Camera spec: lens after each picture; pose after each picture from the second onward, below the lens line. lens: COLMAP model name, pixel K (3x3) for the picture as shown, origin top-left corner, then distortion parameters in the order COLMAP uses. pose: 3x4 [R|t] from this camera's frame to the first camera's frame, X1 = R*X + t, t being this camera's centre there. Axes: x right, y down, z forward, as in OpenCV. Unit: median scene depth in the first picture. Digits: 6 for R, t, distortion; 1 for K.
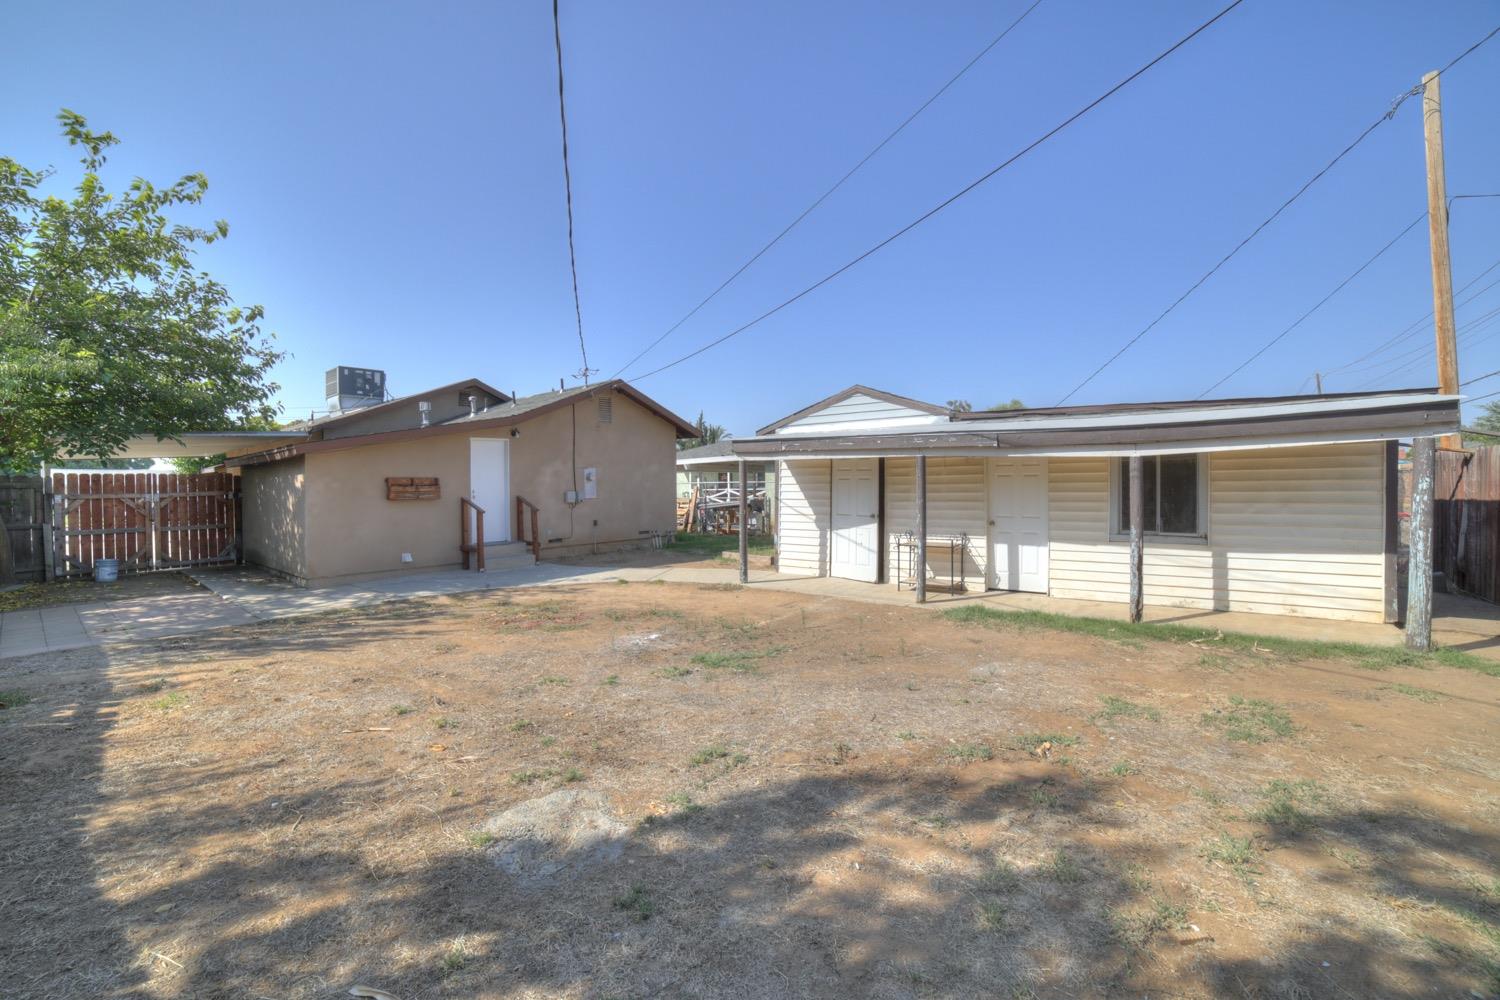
lens RADIAL K [[599.3, 0, 750.2], [0, 599.3, 495.8], [0, 0, 1]] dist [-0.004718, 0.000553]
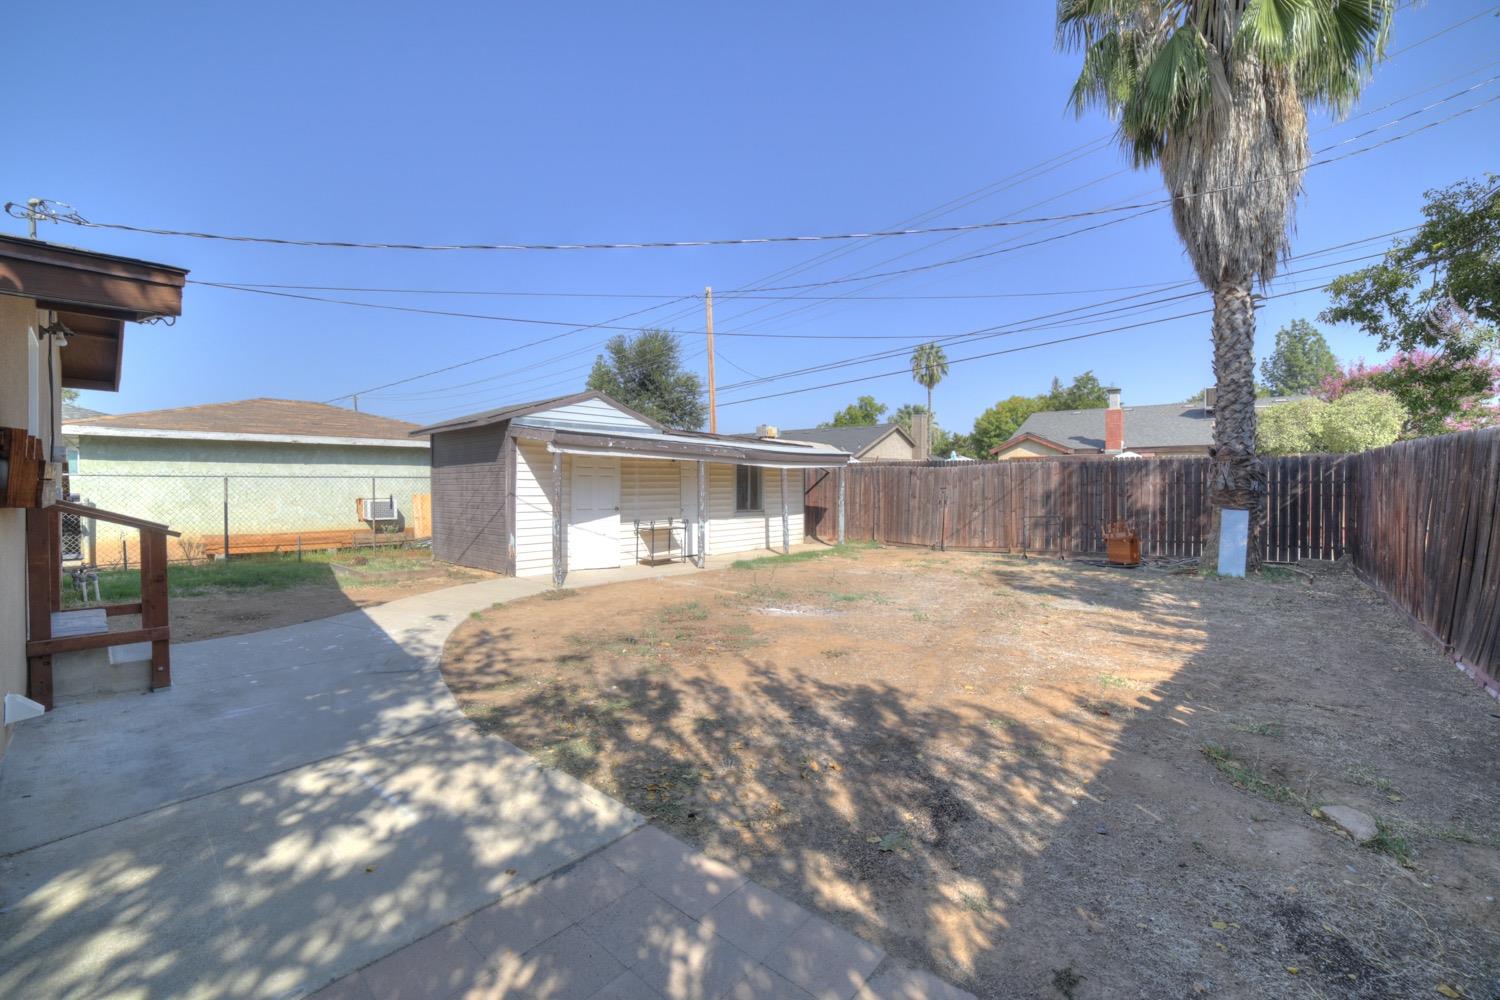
lens RADIAL K [[599.3, 0, 750.3], [0, 599.3, 496.5], [0, 0, 1]] dist [-0.004718, 0.000553]
pose [[0.154290, -0.013103, 0.987939, -0.916173], [0.012160, 0.999862, 0.011362, 0.000757], [-0.987951, 0.010260, 0.154428, 0.604528]]
